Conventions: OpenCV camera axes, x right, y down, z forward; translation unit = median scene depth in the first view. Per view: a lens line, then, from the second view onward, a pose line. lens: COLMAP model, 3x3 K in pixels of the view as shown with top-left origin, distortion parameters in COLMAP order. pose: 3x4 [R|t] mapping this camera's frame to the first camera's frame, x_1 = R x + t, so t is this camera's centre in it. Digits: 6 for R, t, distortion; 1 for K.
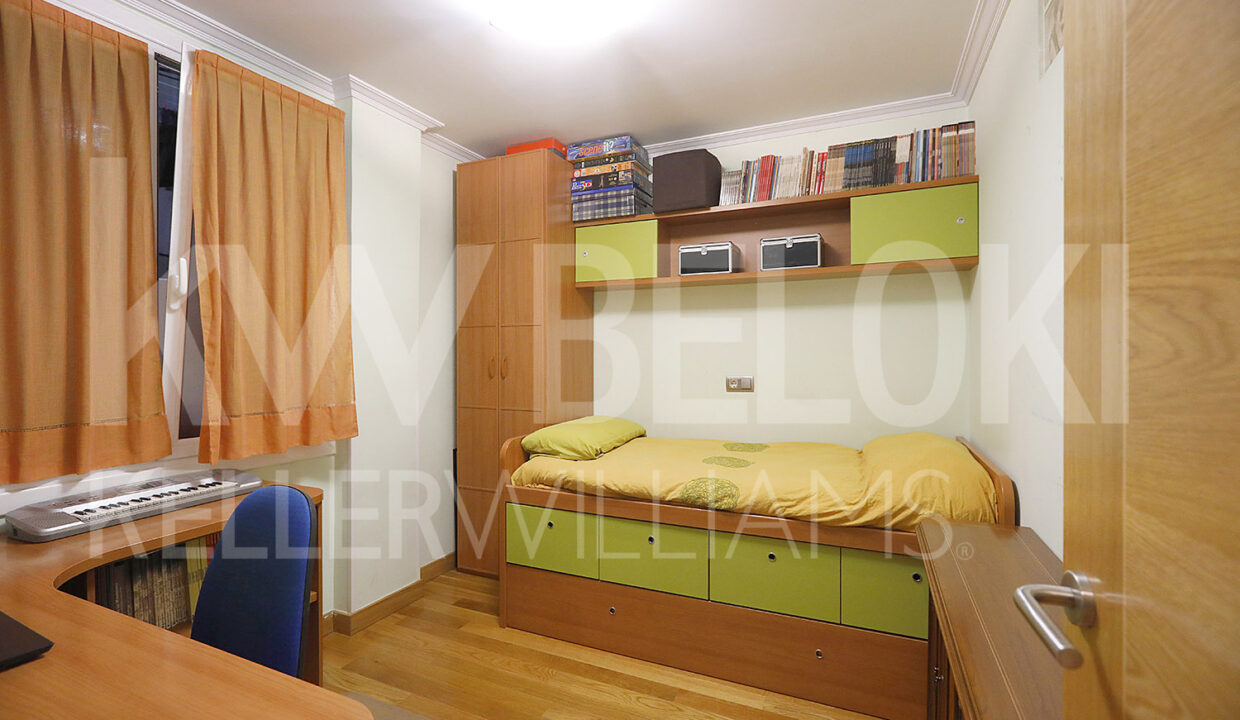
lens RADIAL K [[548.8, 0, 620.0], [0, 548.8, 360.0], [0, 0, 1]] dist [0.000429, 0.000155]
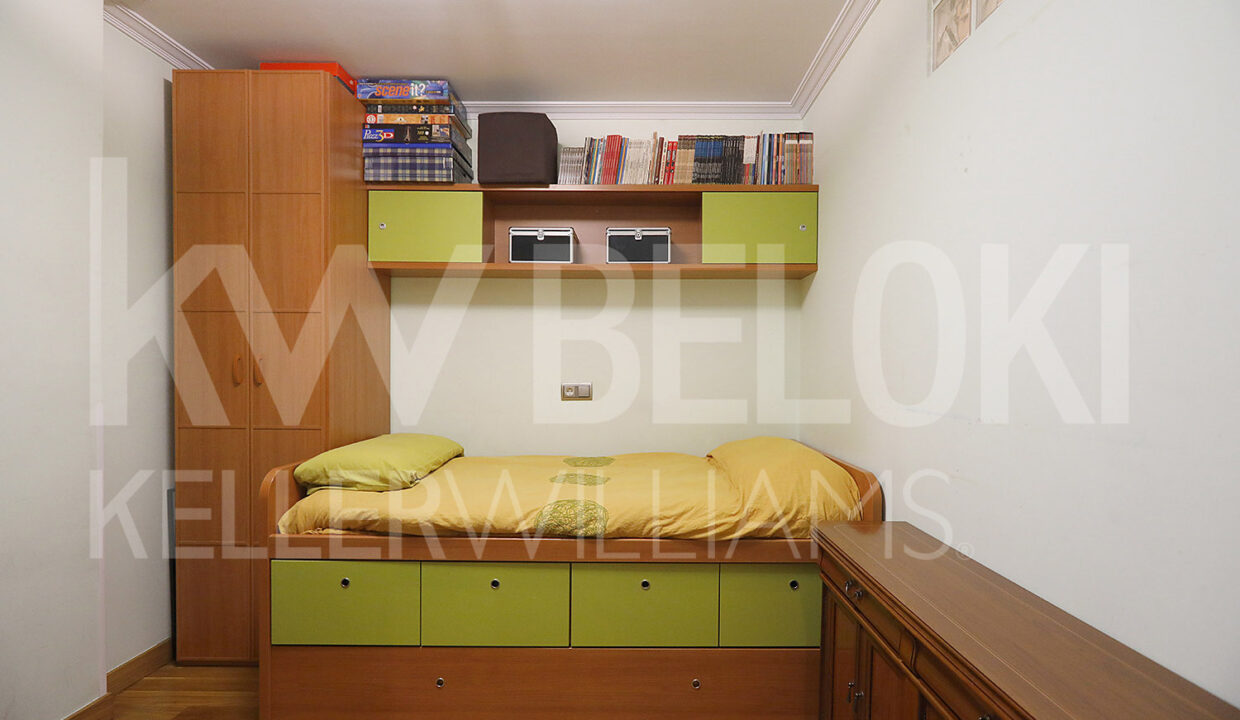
lens RADIAL K [[557.8, 0, 640.2], [0, 557.8, 385.0], [0, 0, 1]] dist [0.000146, 0.000841]
pose [[0.907955, 0.001005, 0.419066, -0.071938], [-0.006998, 0.999894, 0.012764, 0.022507], [-0.419009, -0.014521, 0.907866, 0.146394]]
